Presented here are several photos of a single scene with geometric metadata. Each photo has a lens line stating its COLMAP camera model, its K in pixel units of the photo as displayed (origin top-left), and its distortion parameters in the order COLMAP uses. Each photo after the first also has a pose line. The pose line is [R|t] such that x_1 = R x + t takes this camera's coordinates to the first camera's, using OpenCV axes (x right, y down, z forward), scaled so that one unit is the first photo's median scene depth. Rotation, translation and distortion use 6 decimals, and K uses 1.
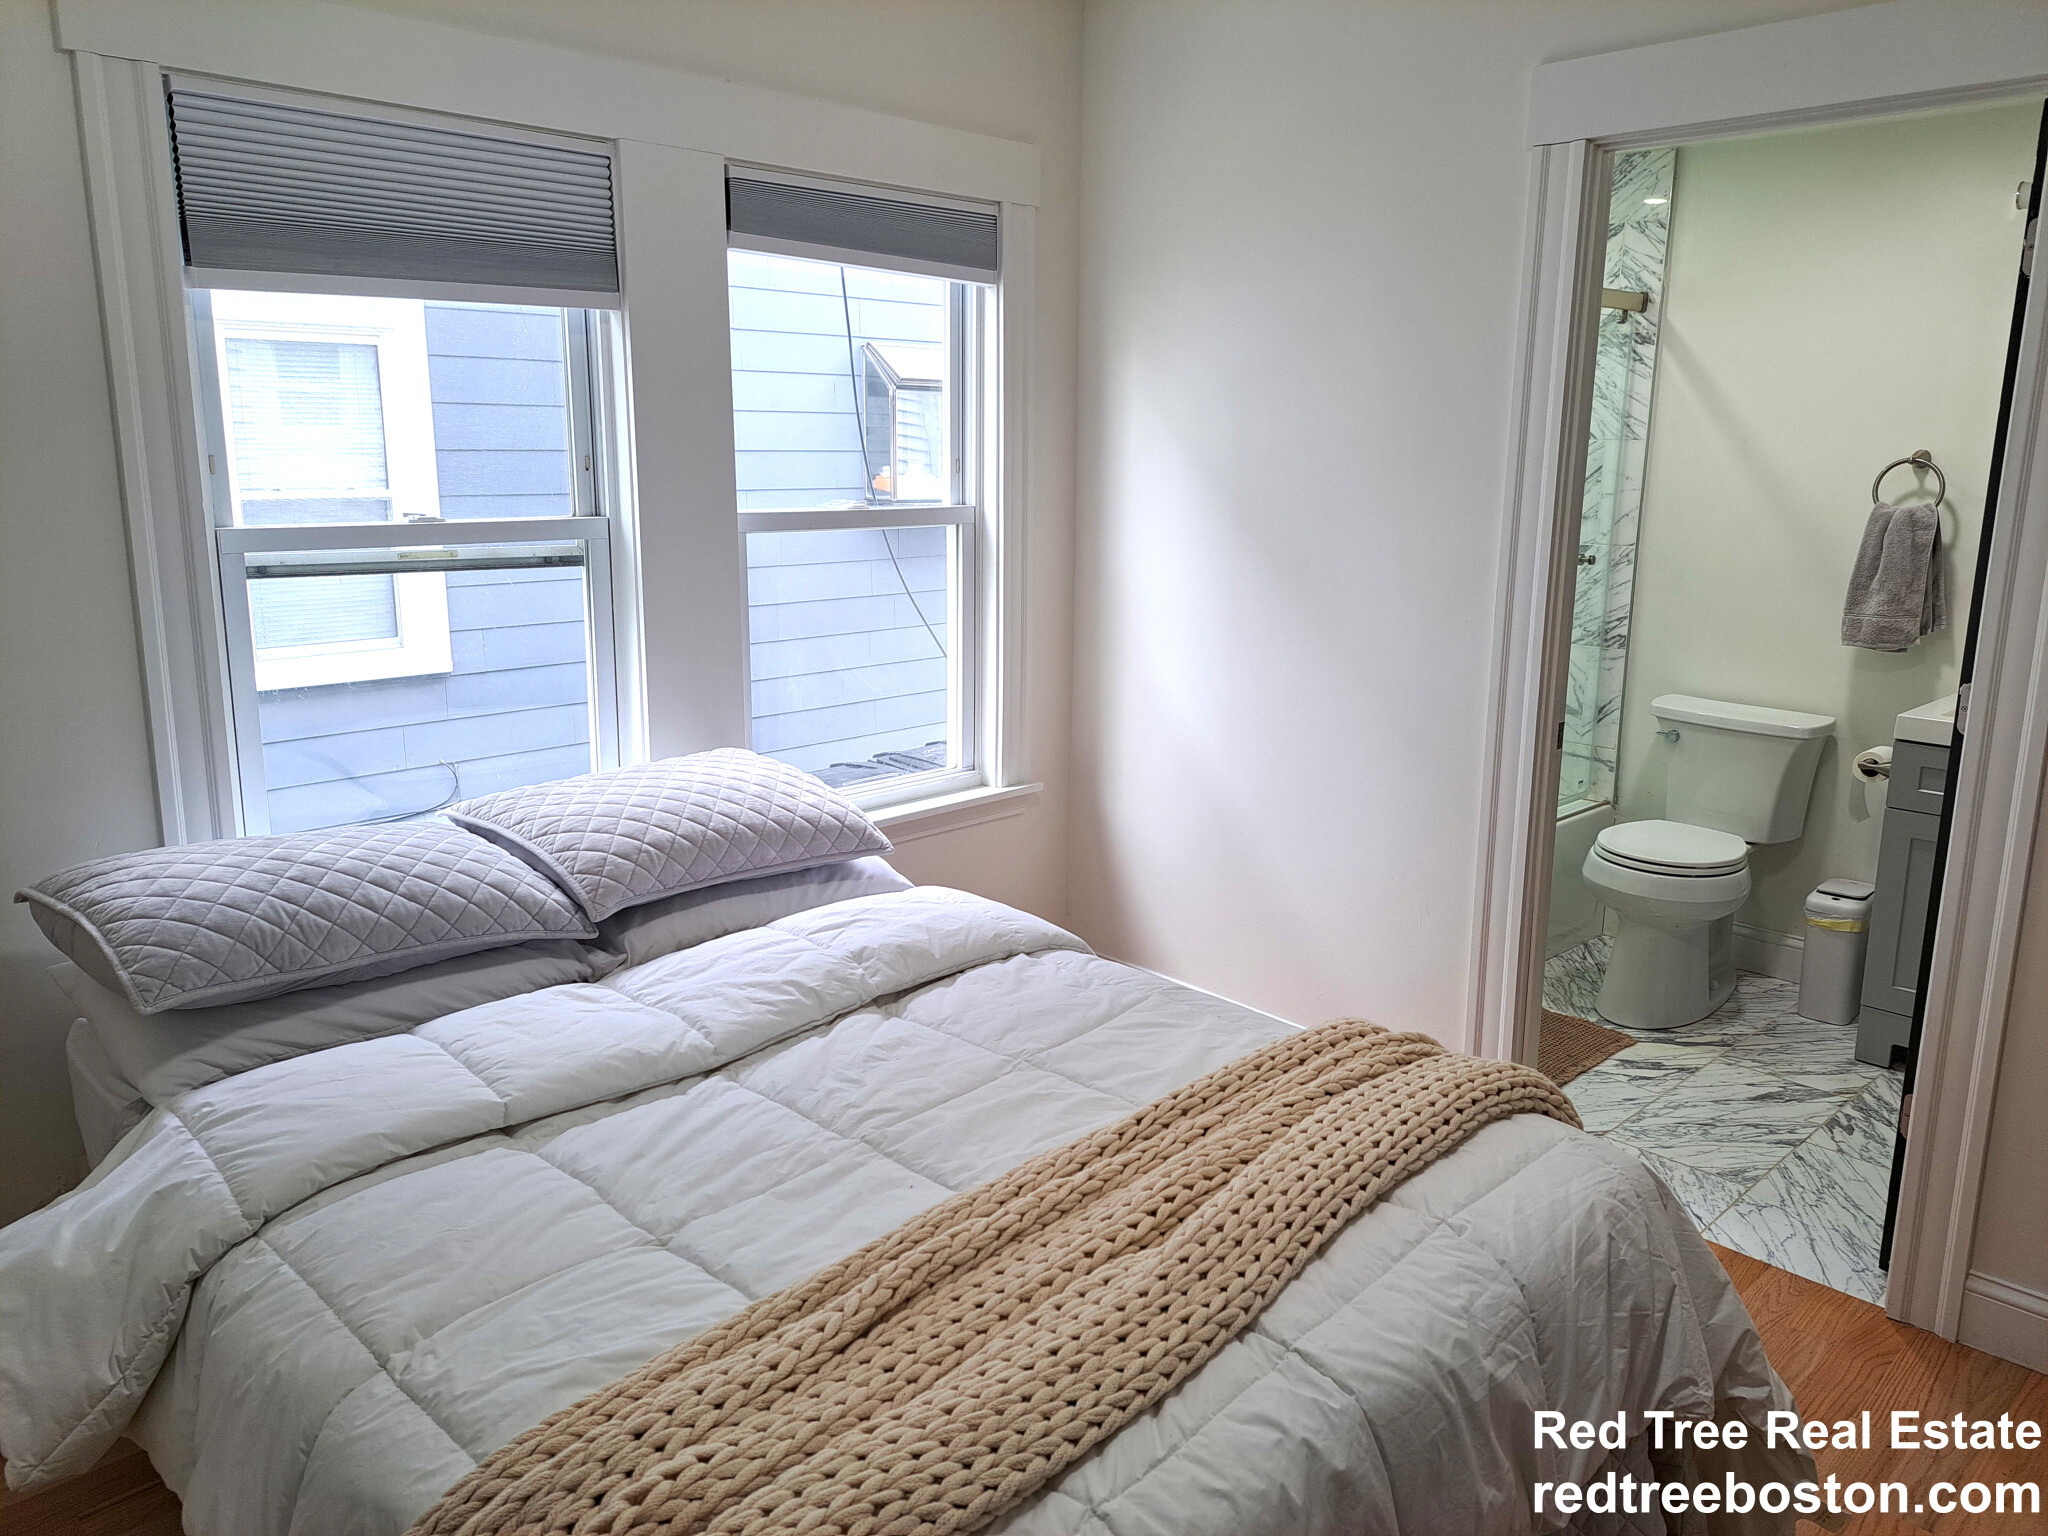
lens RADIAL K [[1451.9, 0, 1032.6], [0, 1451.9, 727.8], [0, 0, 1]] dist [0.032279, -0.006372]
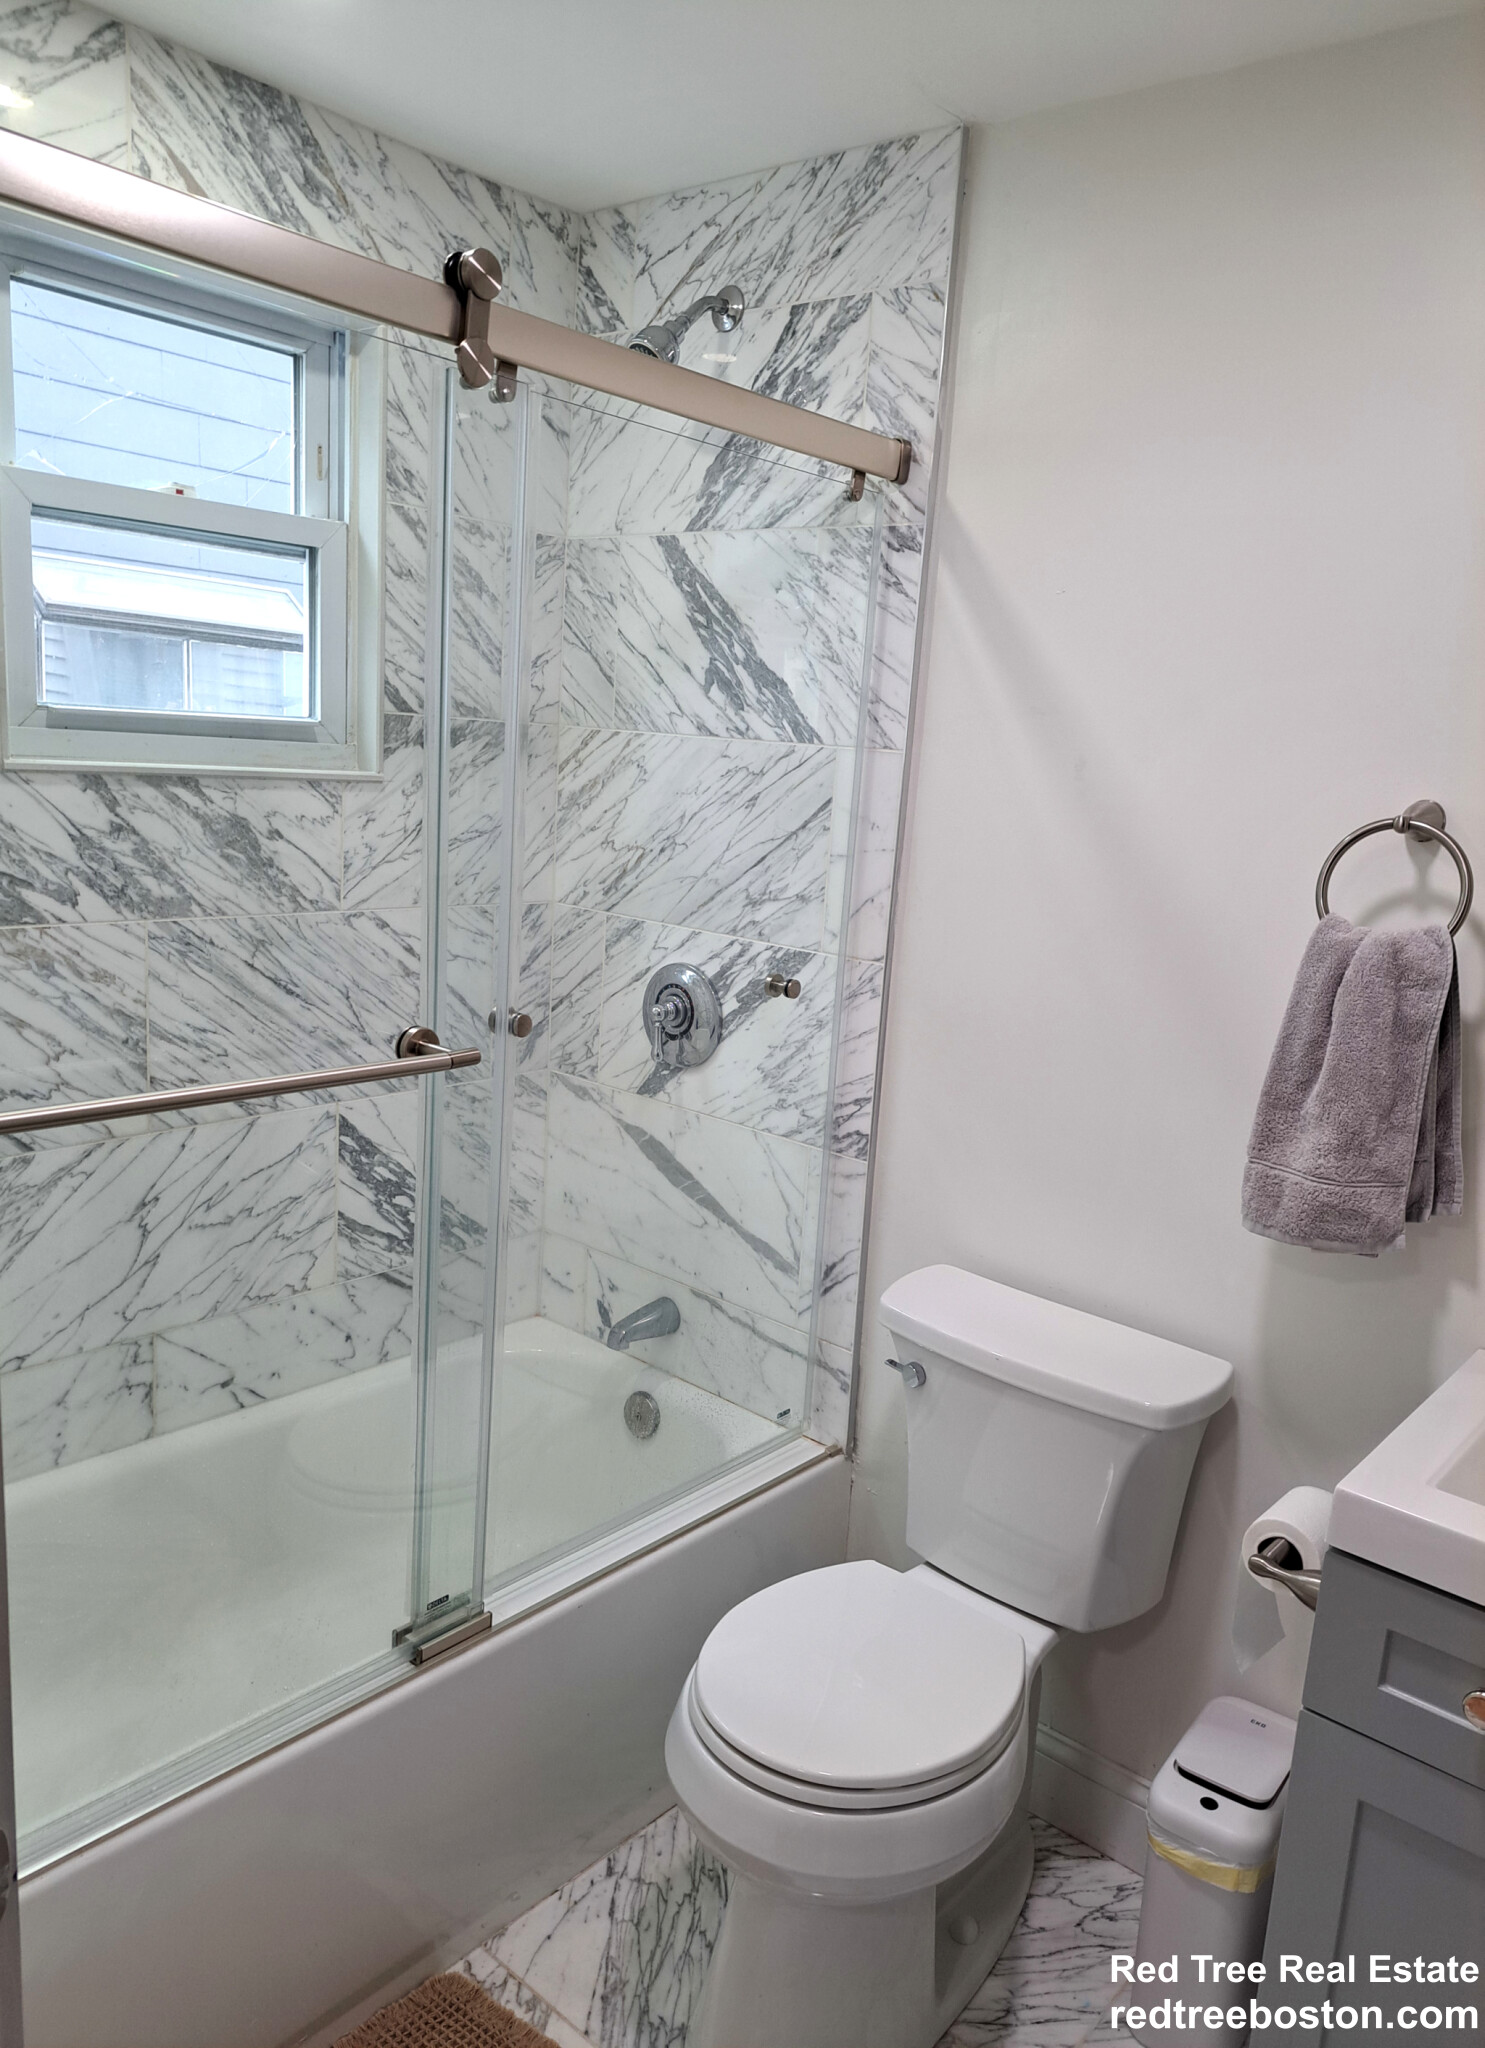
lens RADIAL K [[1453.3, 0, 746.8], [0, 1453.3, 1043.2], [0, 0, 1]] dist [0.091300, -0.112694]
pose [[0.993807, 0.037074, 0.104756, 0.363234], [-0.037791, 0.999274, 0.004869, -0.112381], [-0.104499, -0.008798, 0.994486, 0.587079]]
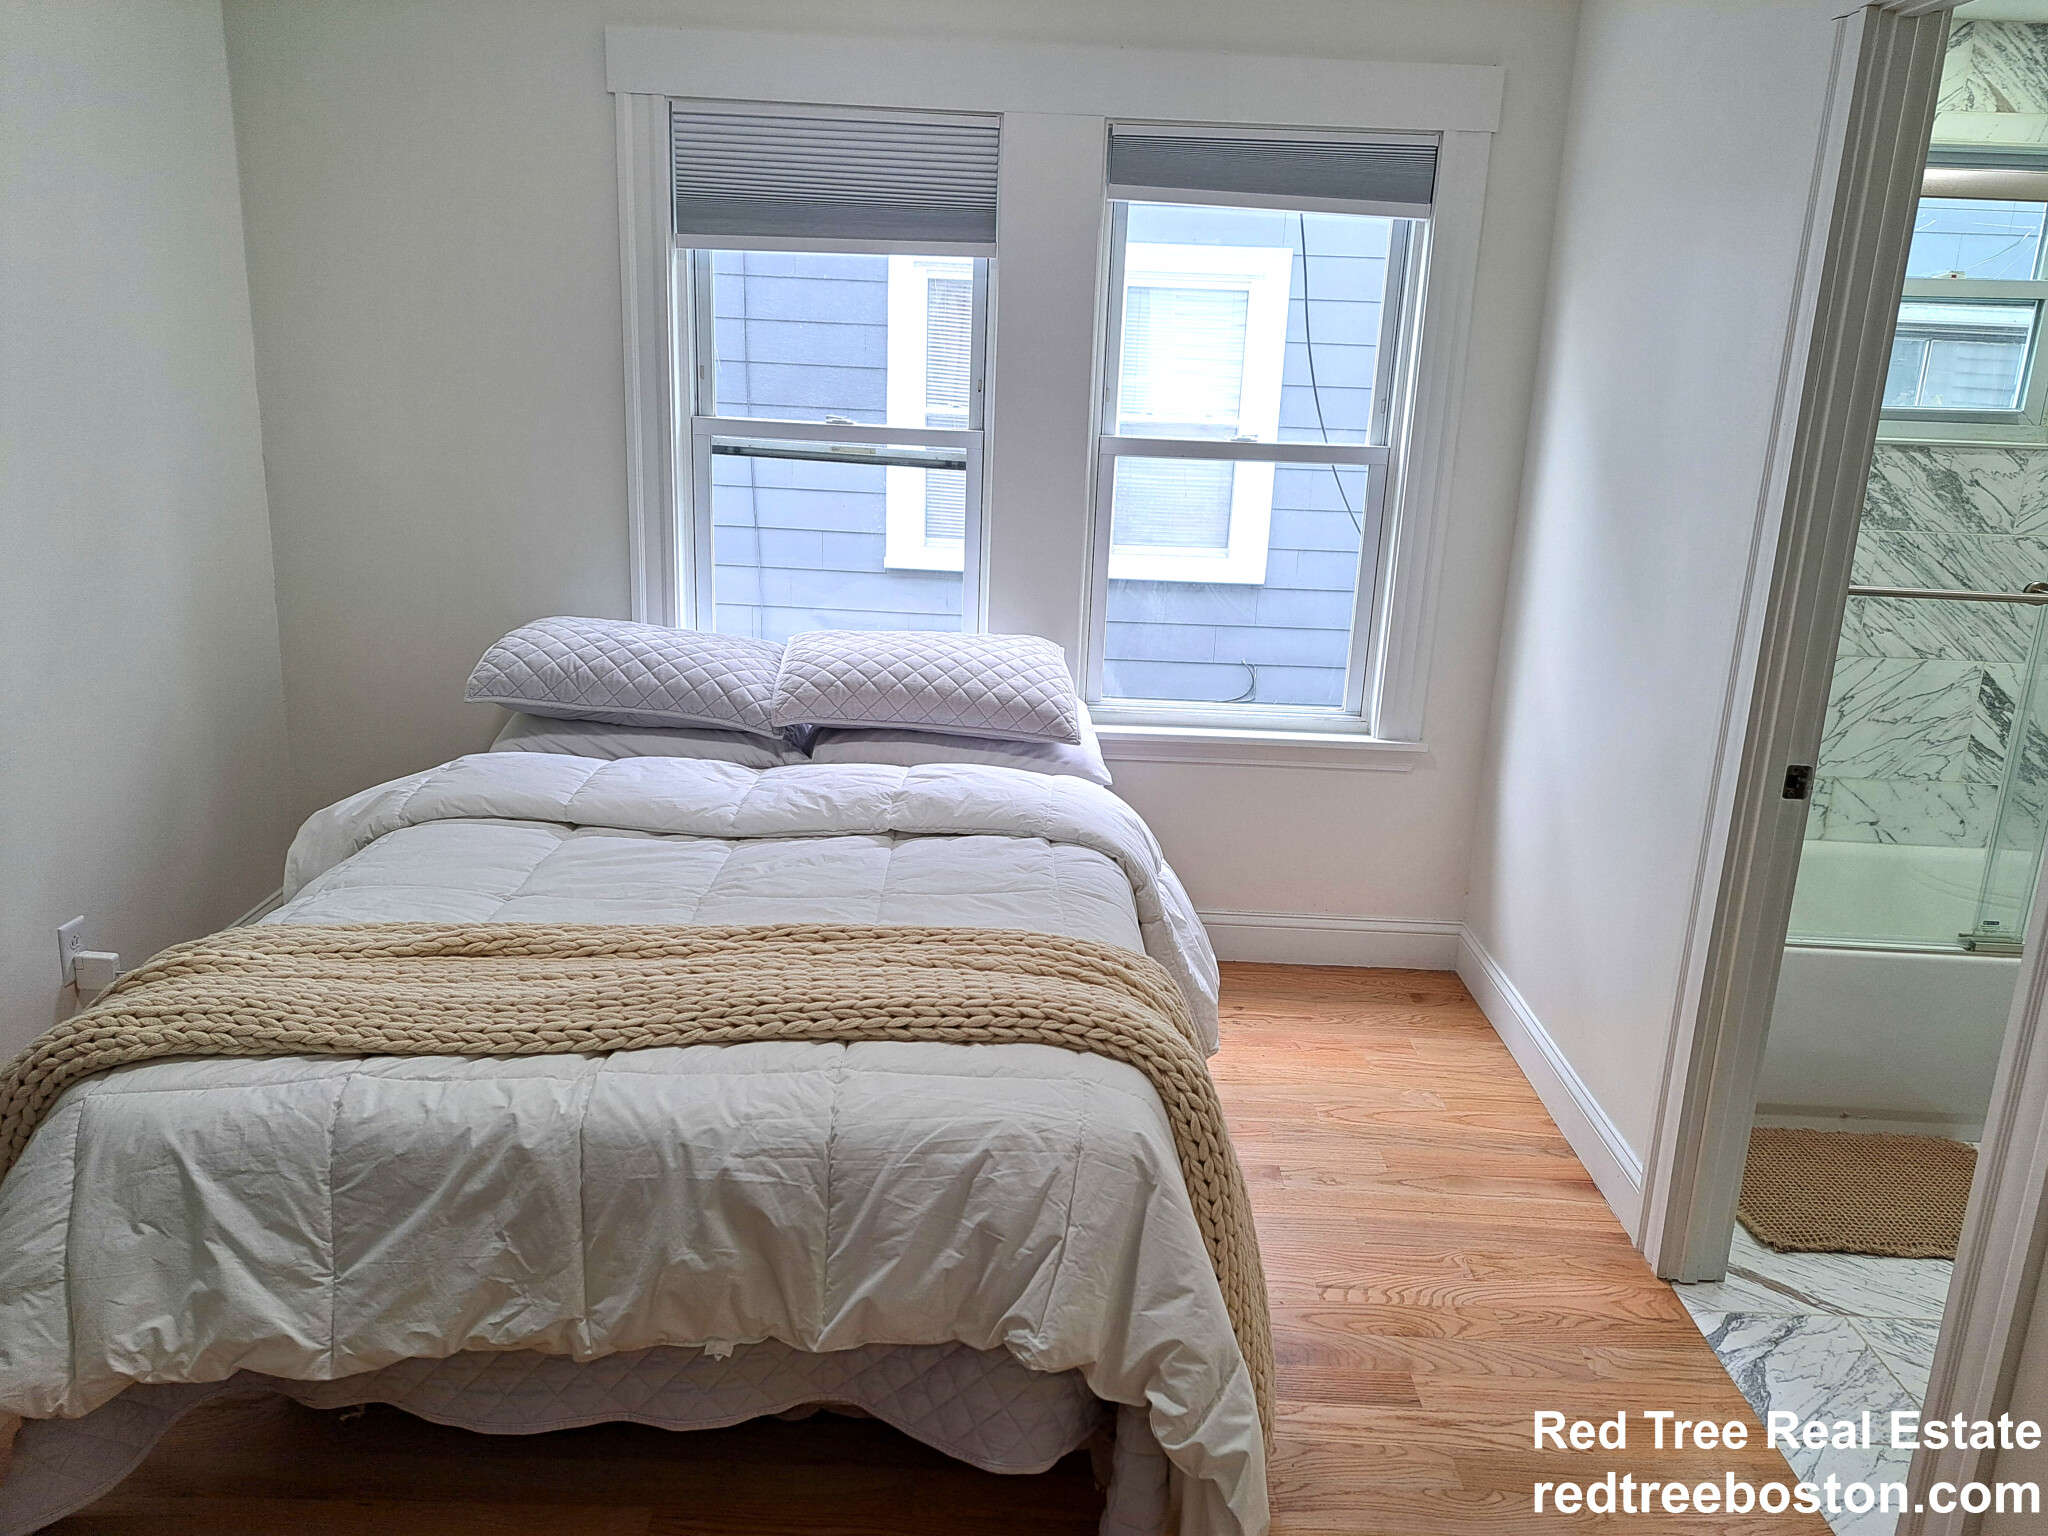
lens RADIAL K [[1464.2, 0, 1070.3], [0, 1464.2, 737.3], [0, 0, 1]] dist [0.057895, -0.040575]
pose [[0.723233, 0.197806, -0.661670, 0.475314], [-0.174308, 0.979367, 0.102255, -0.024815], [0.668245, 0.041381, 0.742790, 0.114838]]
